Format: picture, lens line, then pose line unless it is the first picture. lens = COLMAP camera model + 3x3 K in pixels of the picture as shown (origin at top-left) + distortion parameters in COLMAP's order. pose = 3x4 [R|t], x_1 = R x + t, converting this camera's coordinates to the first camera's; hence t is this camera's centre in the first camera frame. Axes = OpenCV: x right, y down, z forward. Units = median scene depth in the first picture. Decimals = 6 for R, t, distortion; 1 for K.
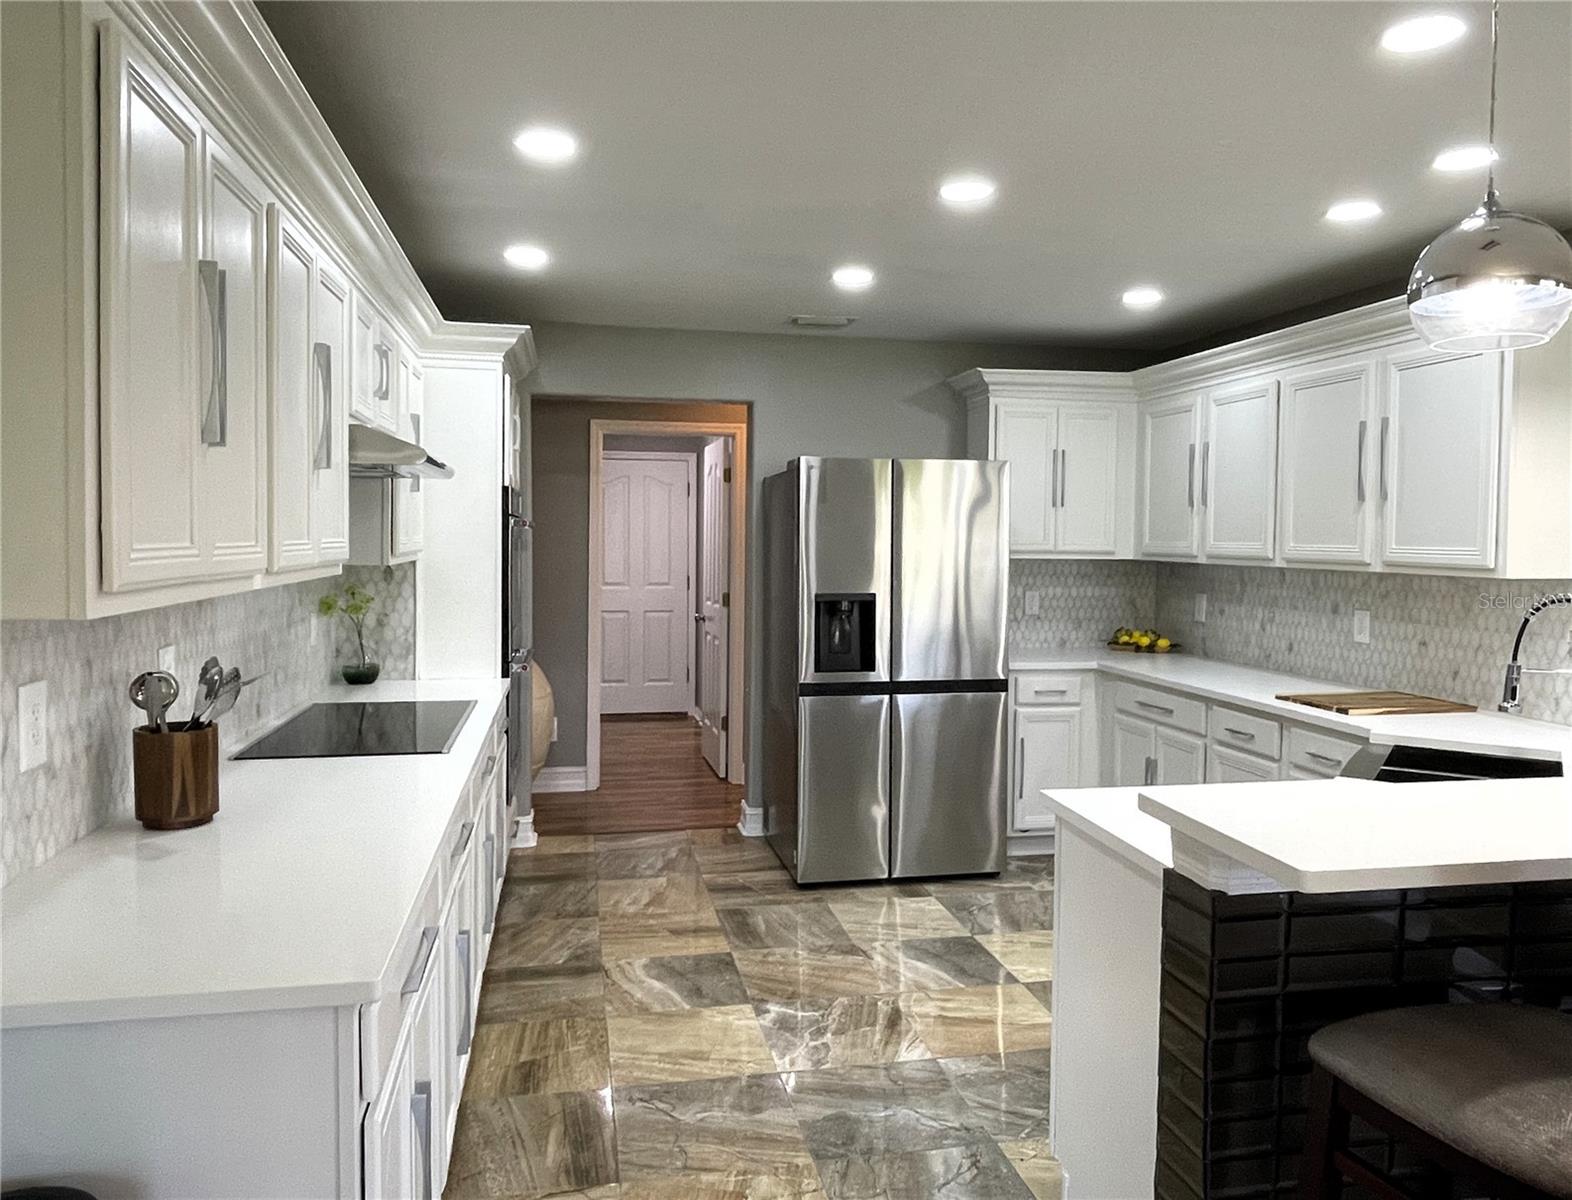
lens RADIAL K [[1122.3, 0, 781.2], [0, 1122.3, 570.7], [0, 0, 1]] dist [-0.002134, -0.001085]
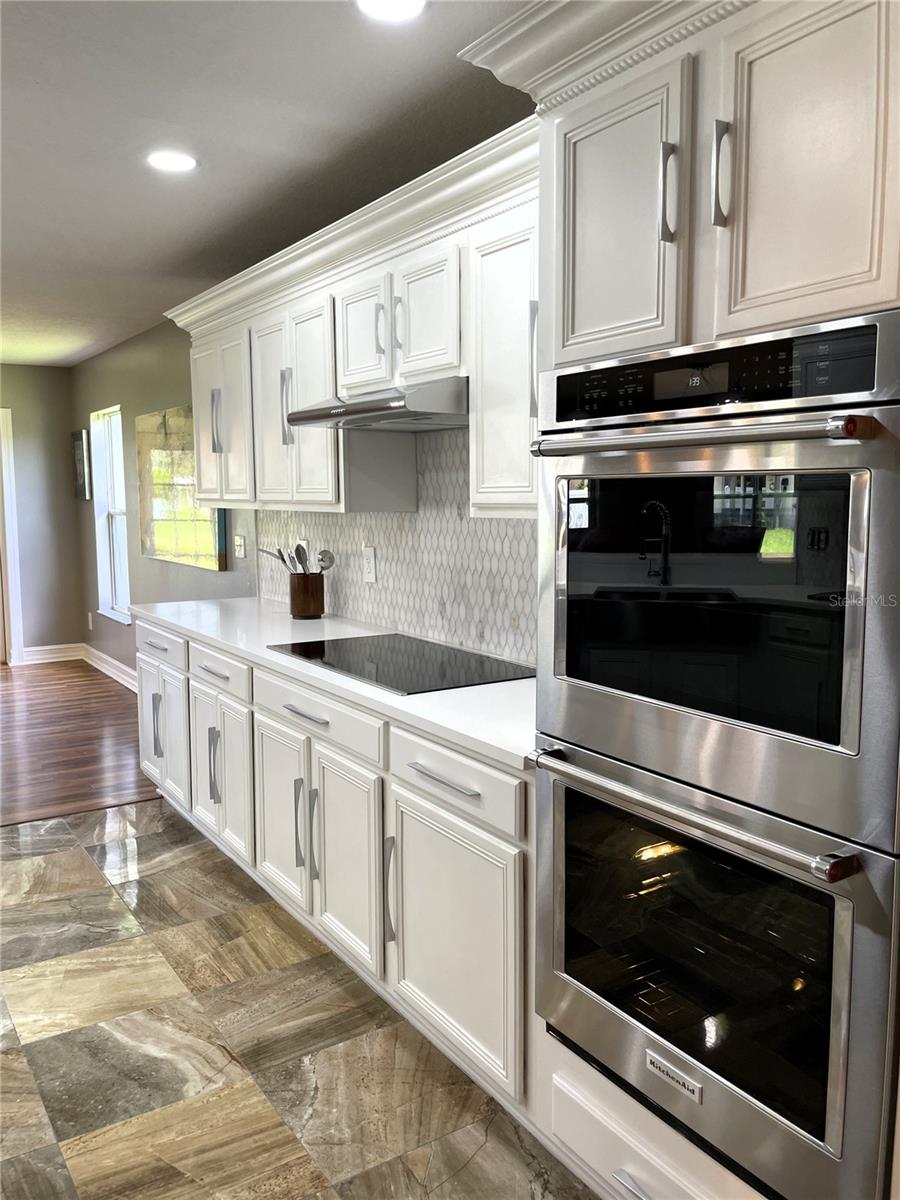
lens RADIAL K [[916.6, 0, 450.0], [0, 916.6, 600.0], [0, 0, 1]] dist [0.107315, -0.161190]
pose [[-0.921242, 0.033188, -0.387571, -0.062023], [-0.022893, 0.990001, 0.139190, -0.039928], [0.388316, 0.137101, -0.911271, 1.685717]]
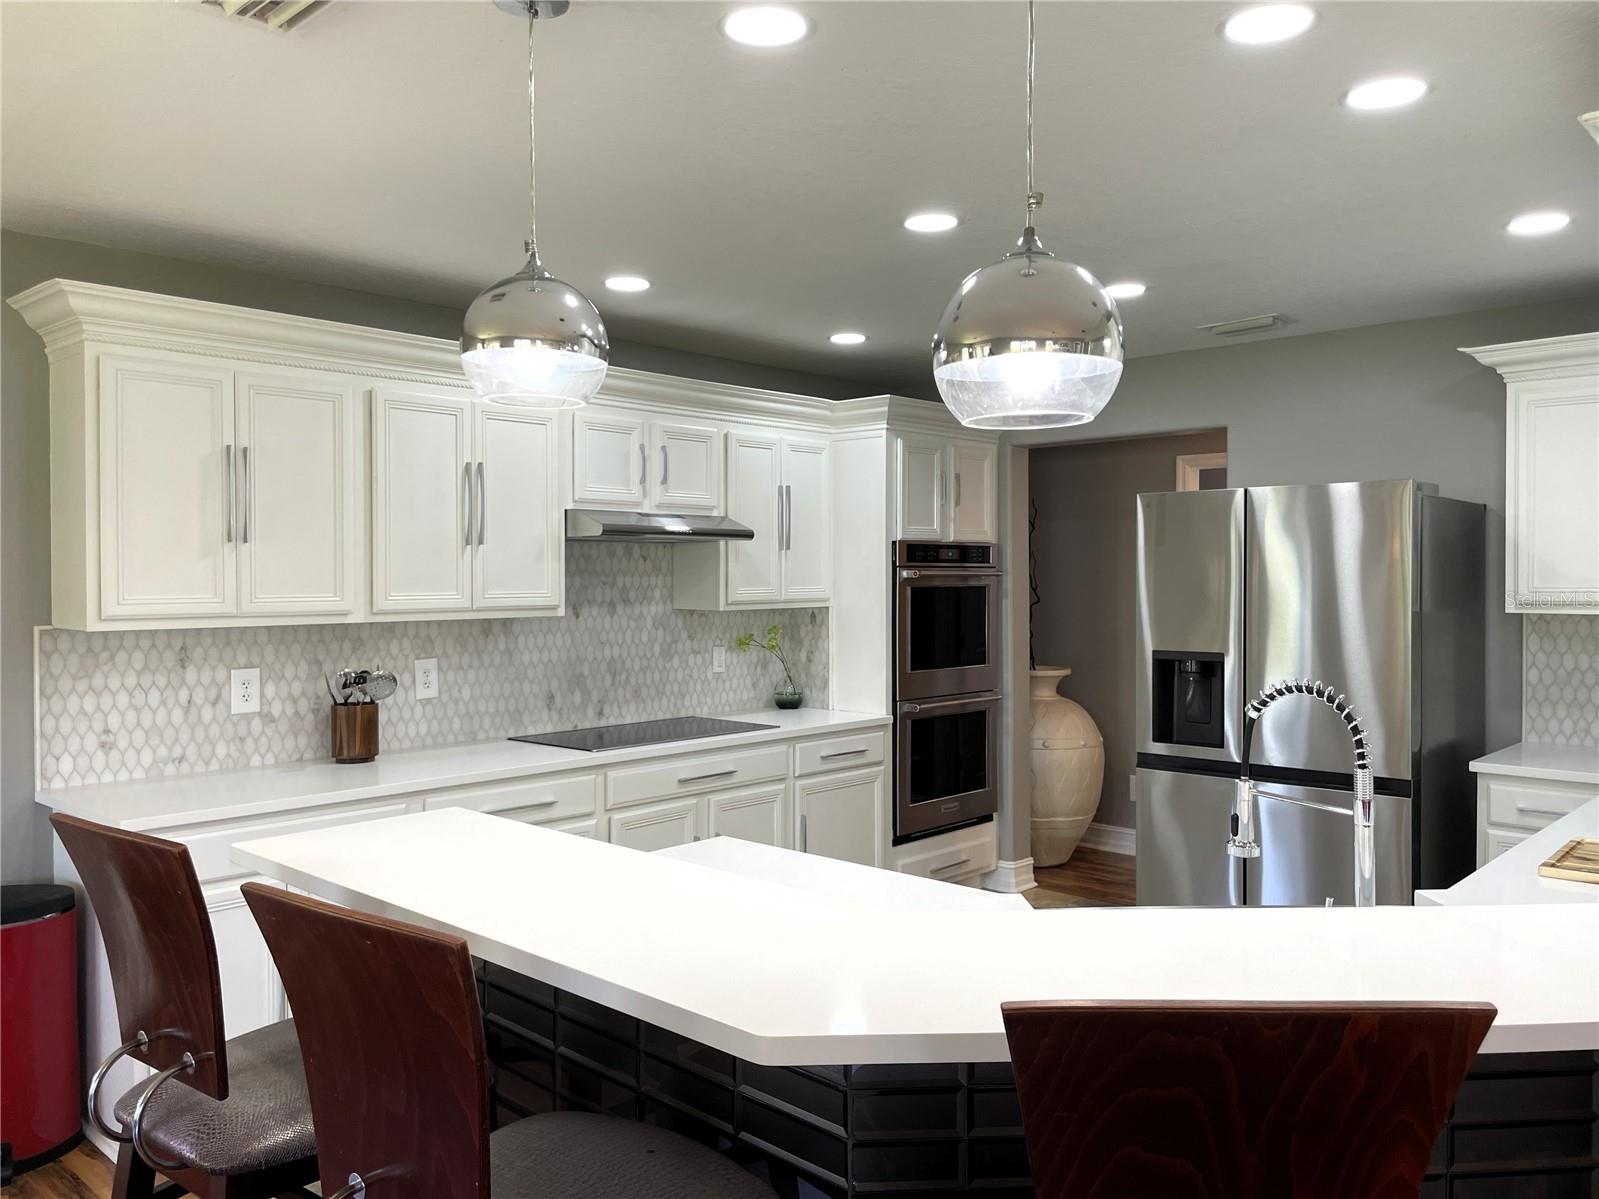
lens RADIAL K [[1221.3, 0, 795.4], [0, 1221.3, 589.1], [0, 0, 1]] dist [0.107315, -0.161190]
pose [[0.580570, -0.002125, -0.814207, 0.831792], [-0.017338, 0.999738, -0.014972, -0.009918], [0.814026, 0.022810, 0.580381, 0.282649]]
